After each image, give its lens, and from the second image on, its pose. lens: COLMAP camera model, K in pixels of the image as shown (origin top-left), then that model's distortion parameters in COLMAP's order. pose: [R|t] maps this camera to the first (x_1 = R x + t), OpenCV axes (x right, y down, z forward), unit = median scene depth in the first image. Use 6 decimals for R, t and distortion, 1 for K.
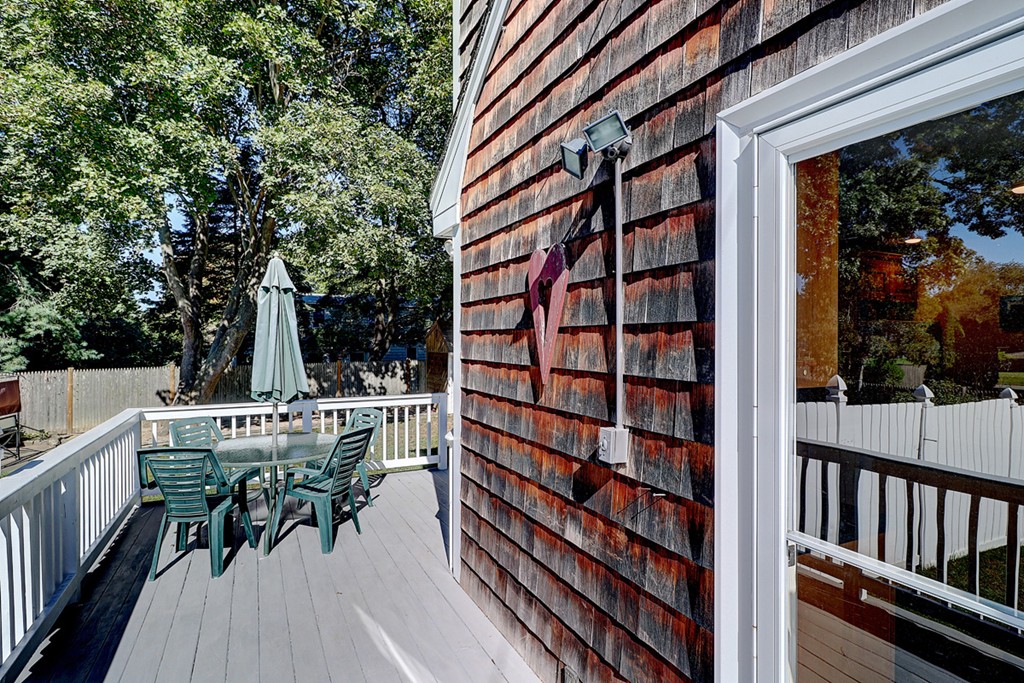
lens RADIAL K [[474.5, 0, 515.2], [0, 474.5, 345.4], [0, 0, 1]] dist [0.005922, -0.001316]
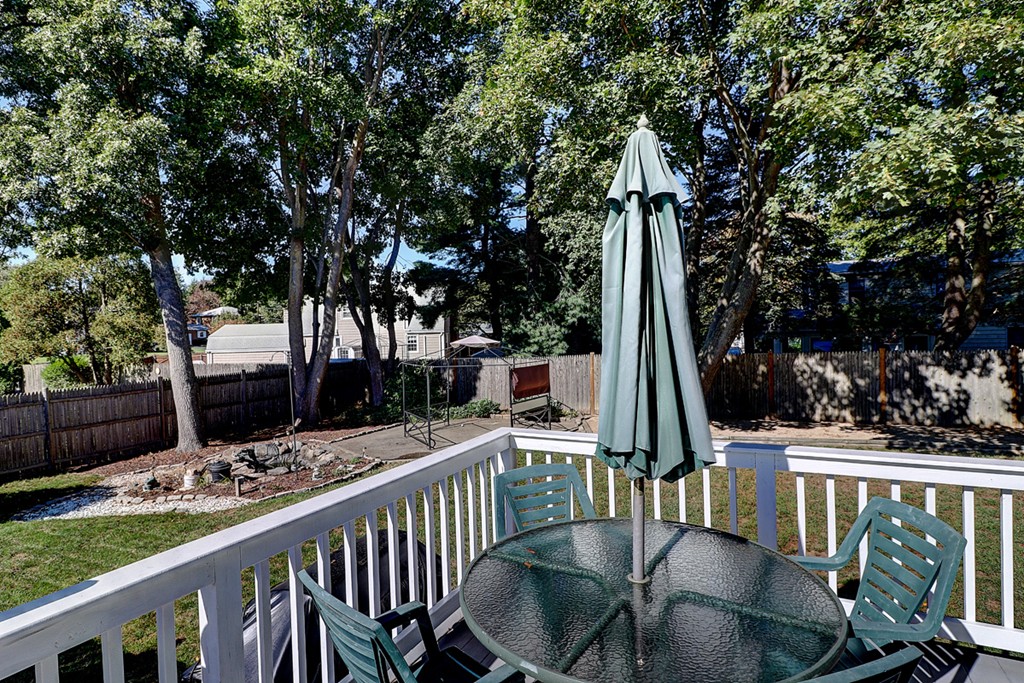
lens RADIAL K [[526.9, 0, 514.7], [0, 526.9, 338.4], [0, 0, 1]] dist [0.001799, -0.003958]
pose [[0.560047, 0.000033, -0.828461, -0.050222], [0.017575, 0.999774, 0.011921, -0.001684], [0.828274, -0.021237, 0.559920, 0.178433]]
